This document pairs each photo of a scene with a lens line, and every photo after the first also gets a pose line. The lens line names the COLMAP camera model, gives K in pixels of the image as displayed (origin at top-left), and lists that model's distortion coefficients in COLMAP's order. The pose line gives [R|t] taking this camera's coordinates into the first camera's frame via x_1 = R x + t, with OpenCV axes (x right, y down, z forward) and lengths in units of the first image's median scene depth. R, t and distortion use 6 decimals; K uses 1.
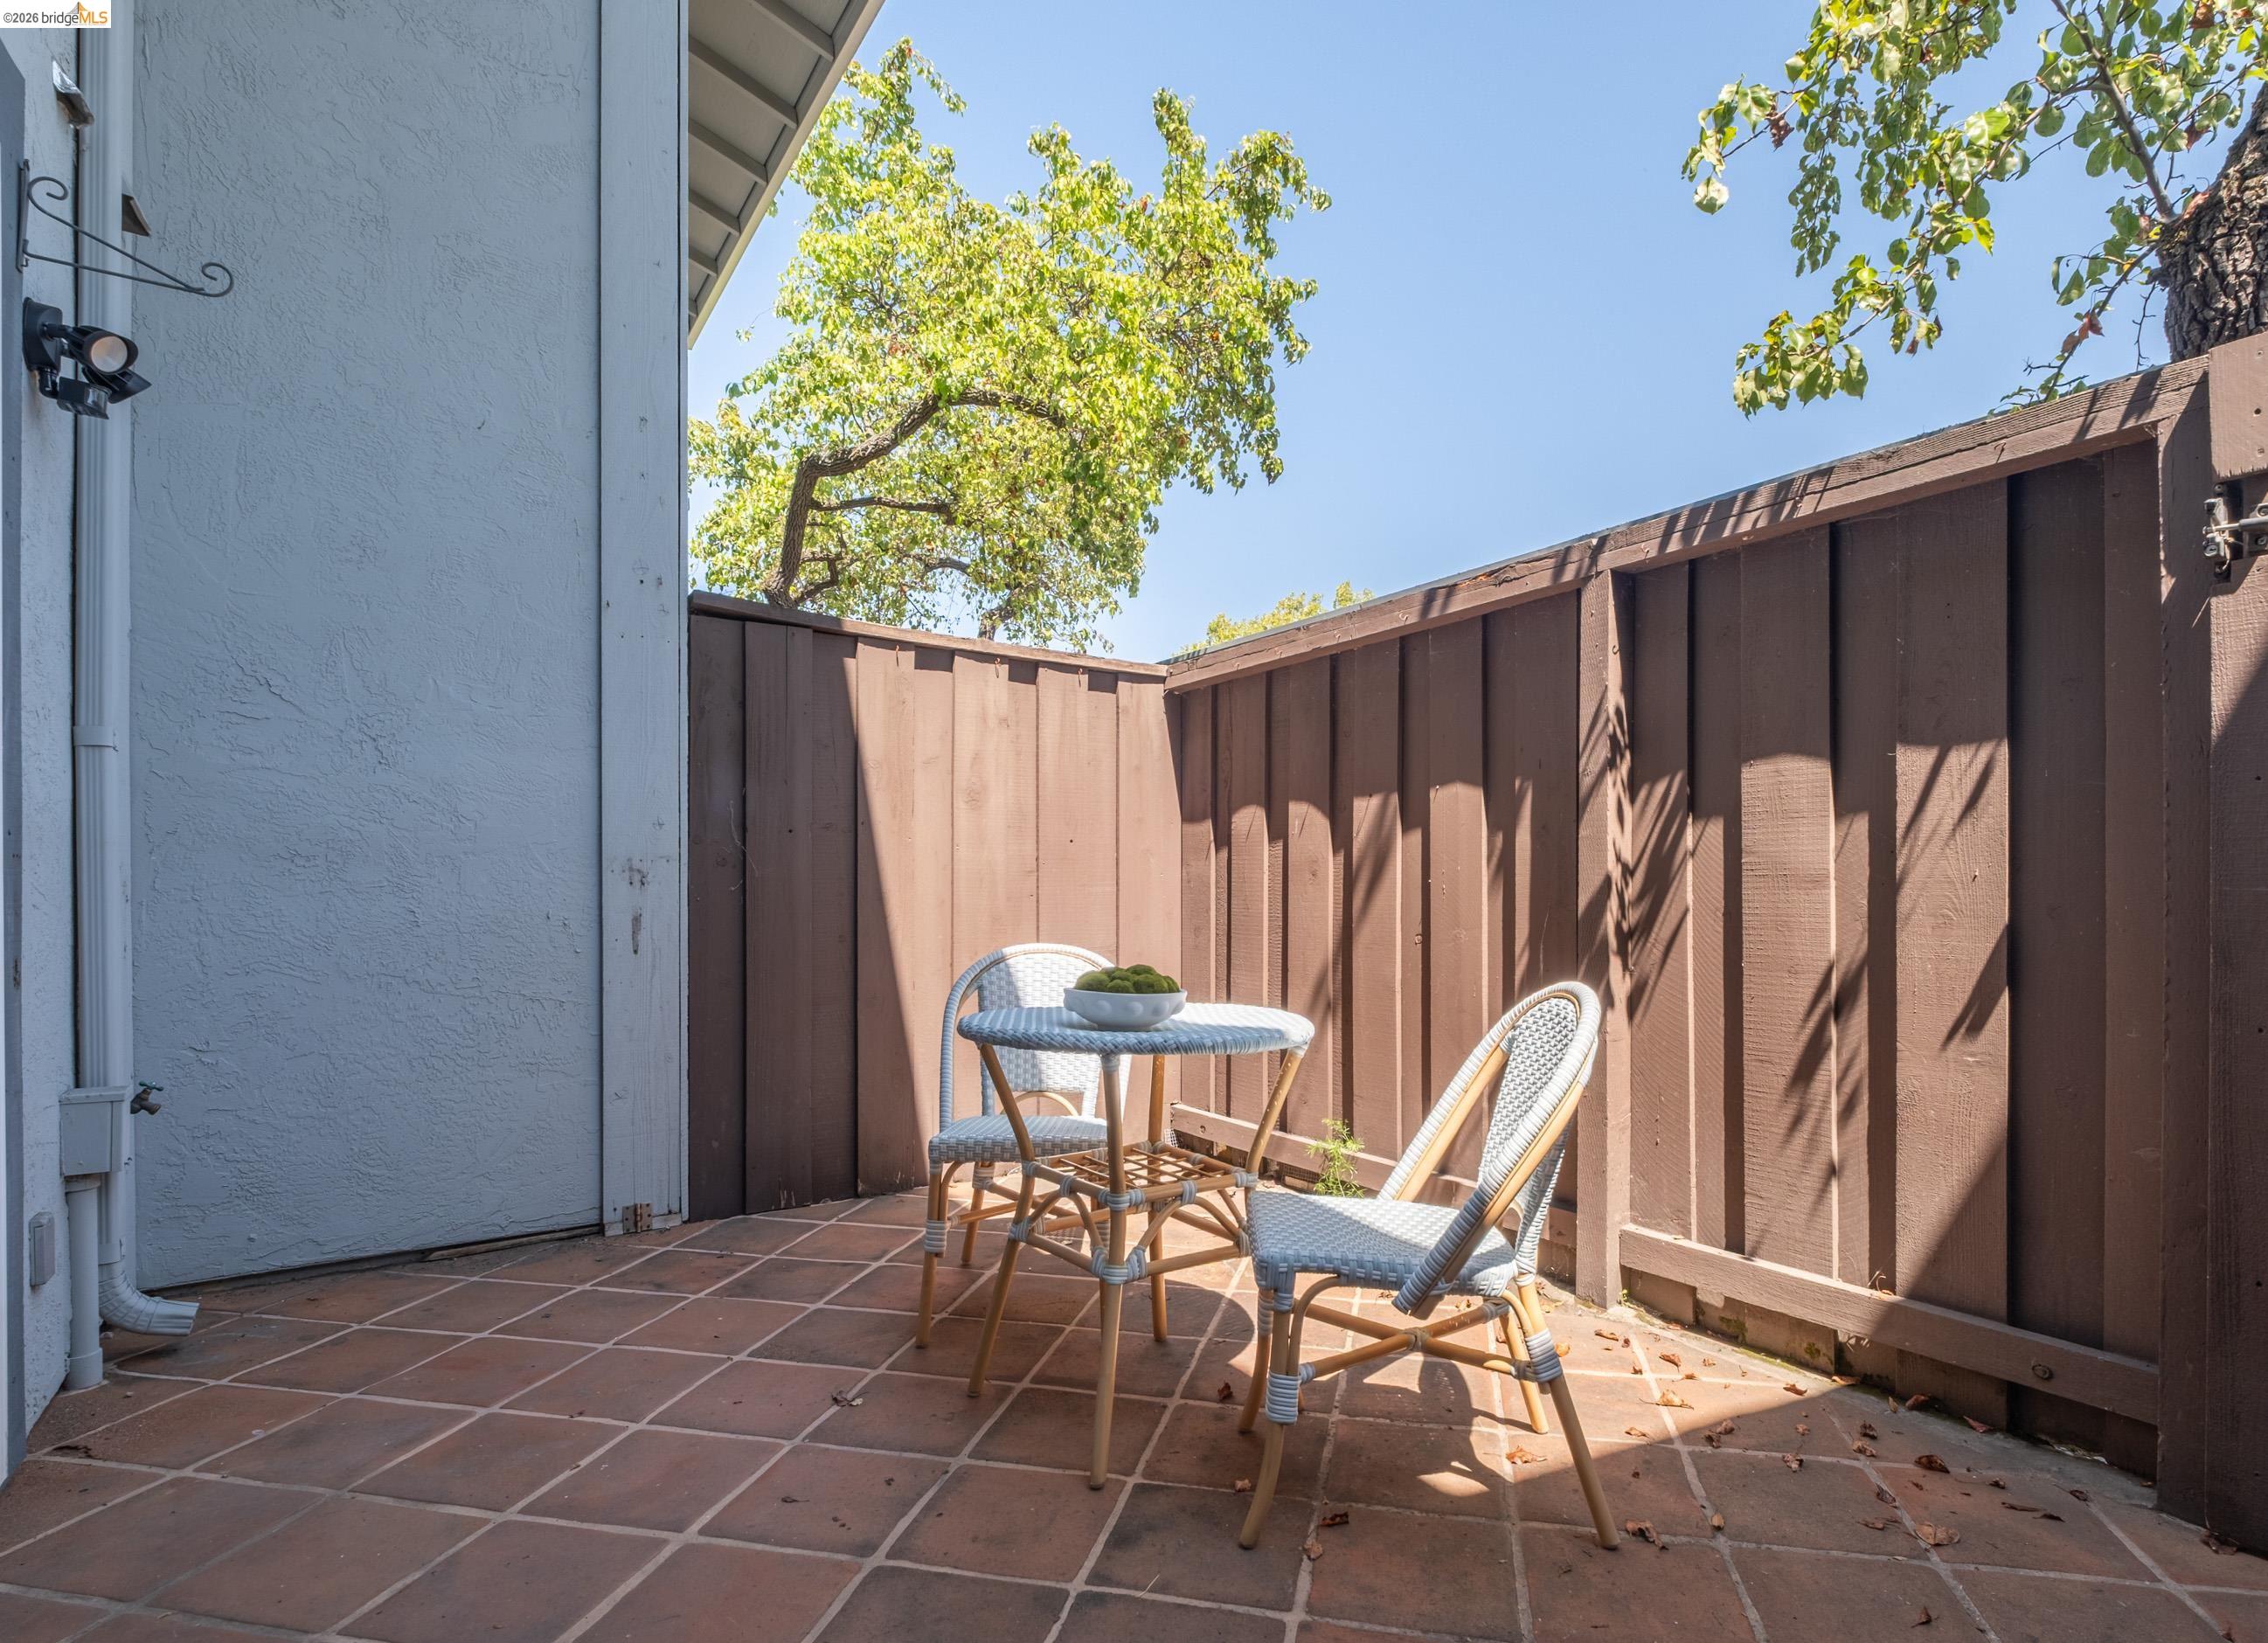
lens RADIAL K [[1124.1, 0, 1133.5], [0, 1124.1, 870.6], [0, 0, 1]] dist [-0.000756, -0.009591]
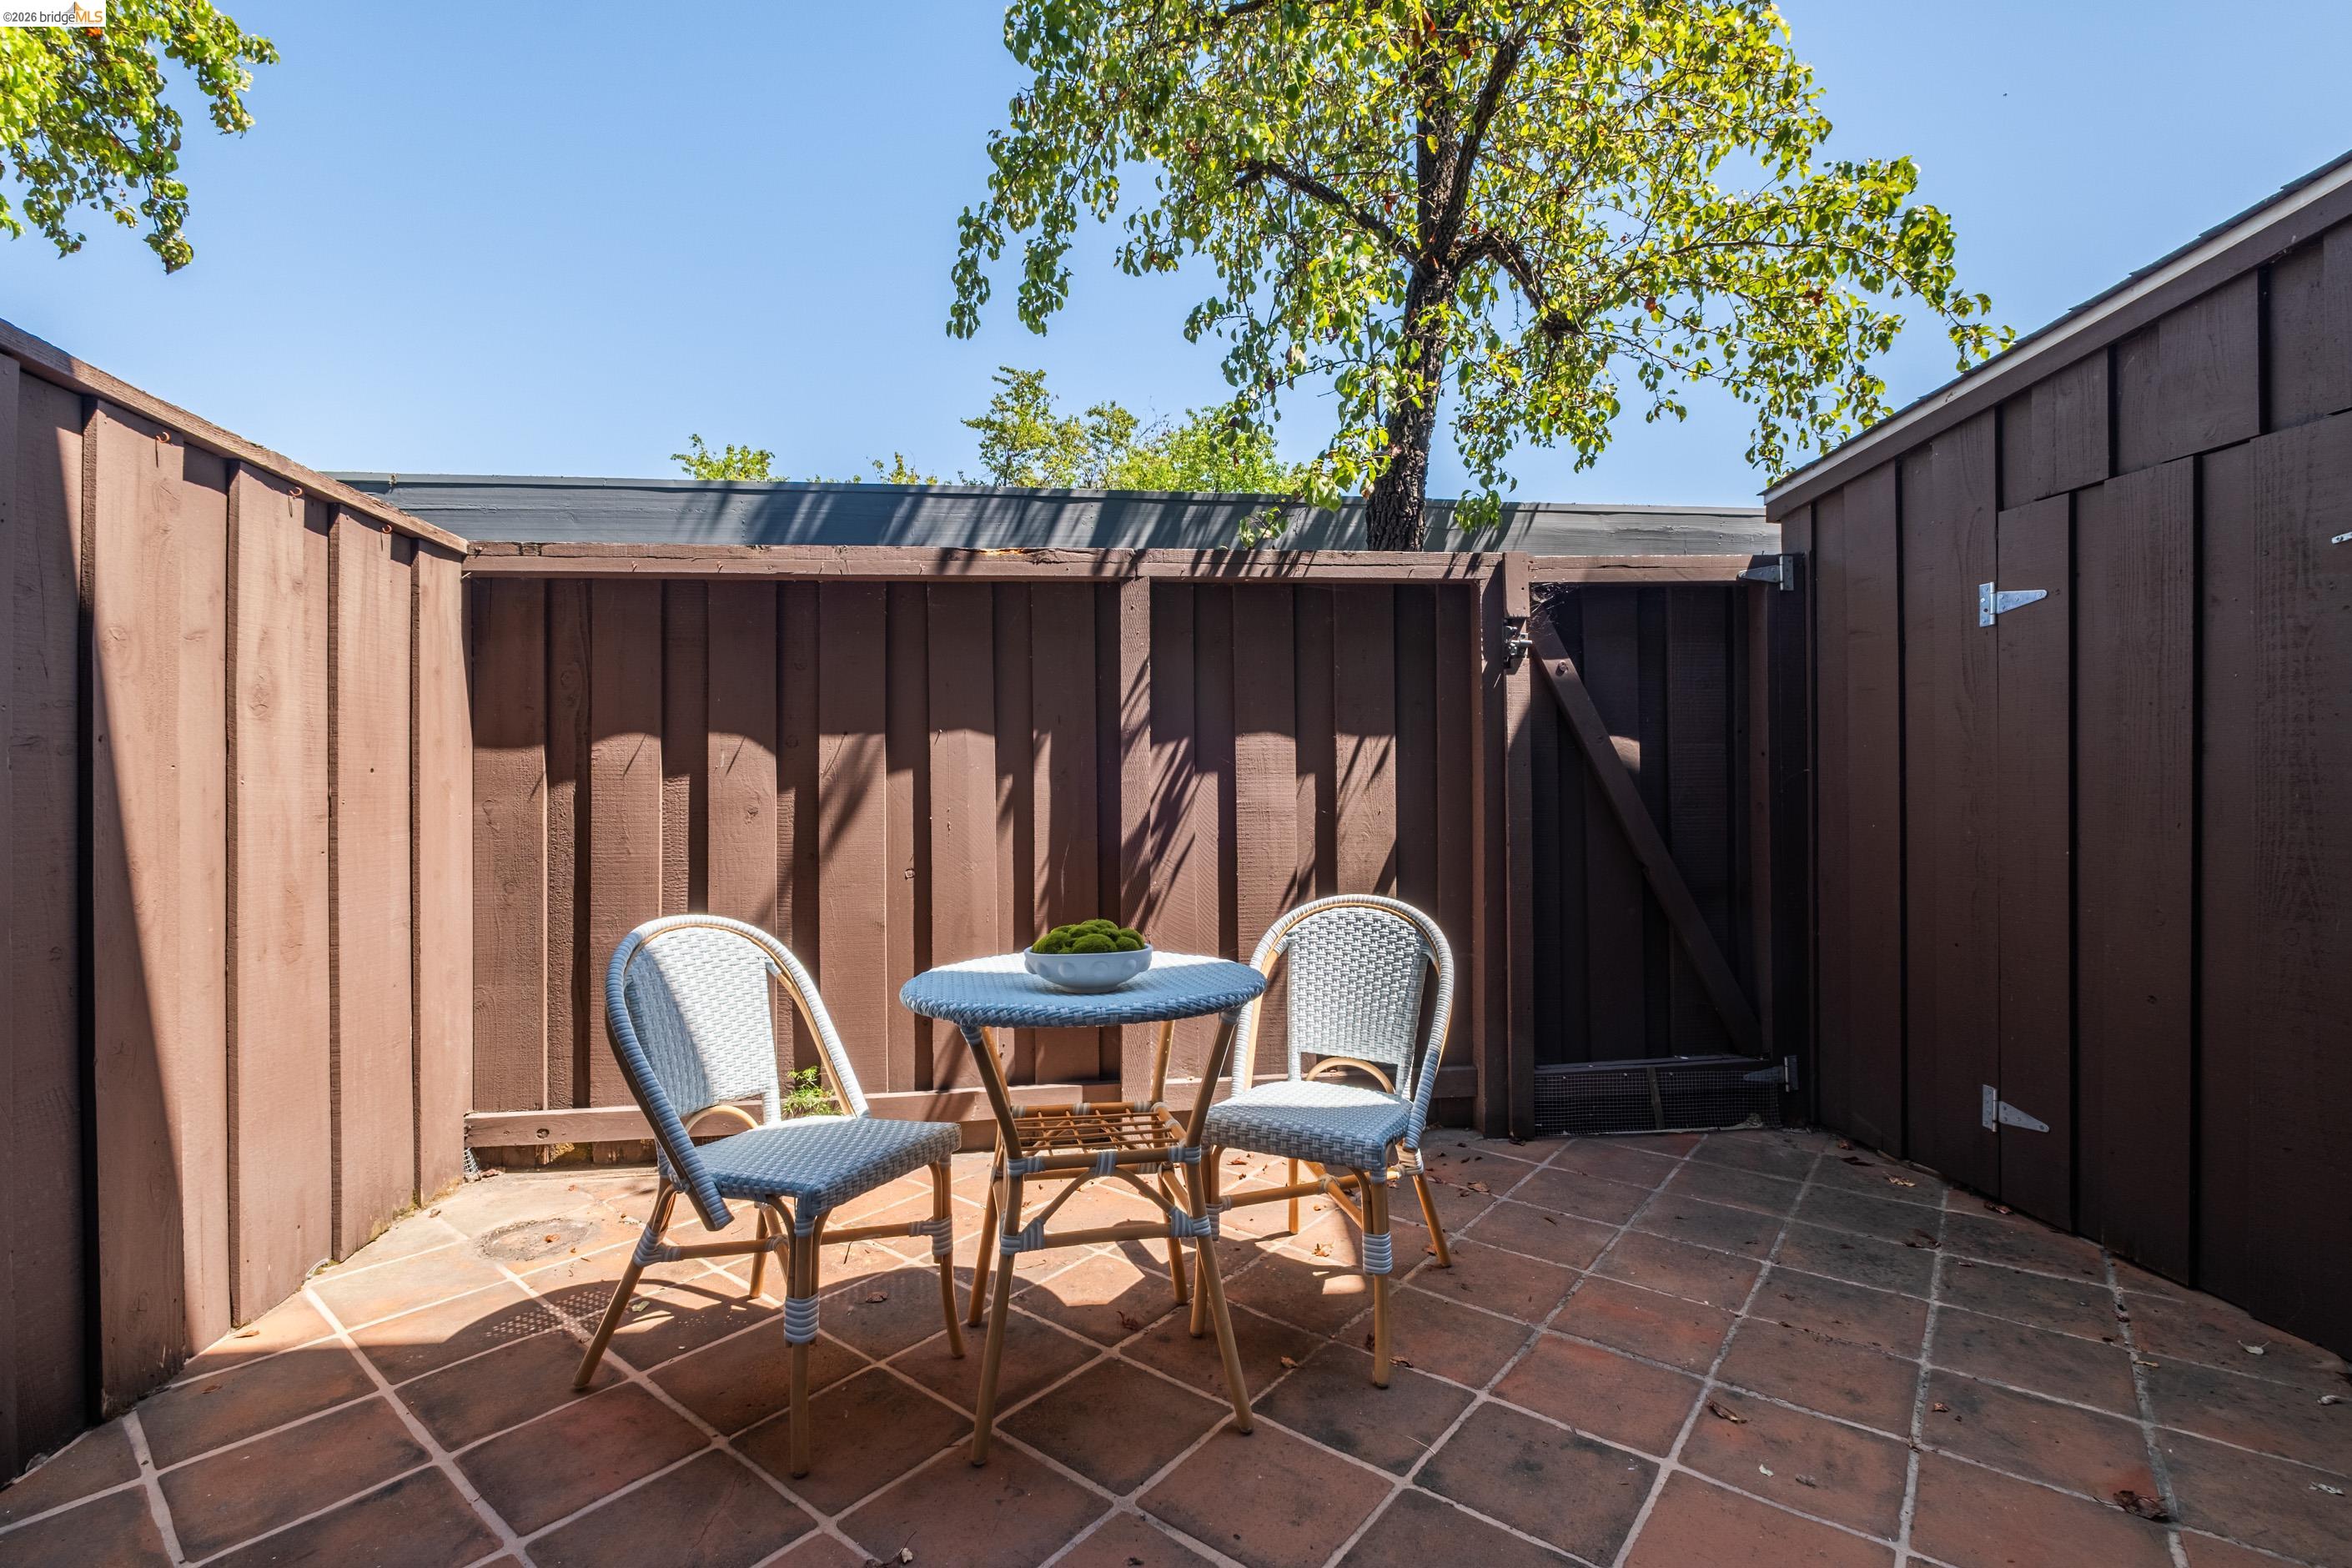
lens RADIAL K [[1025.2, 0, 1176.0], [0, 1025.2, 784.0], [0, 0, 1]] dist [-0.012542, -0.000133]
pose [[0.464095, 0.003698, 0.885777, -0.516203], [-0.000784, 0.999993, -0.003764, -0.021766], [-0.885785, 0.001053, 0.464095, 0.363191]]
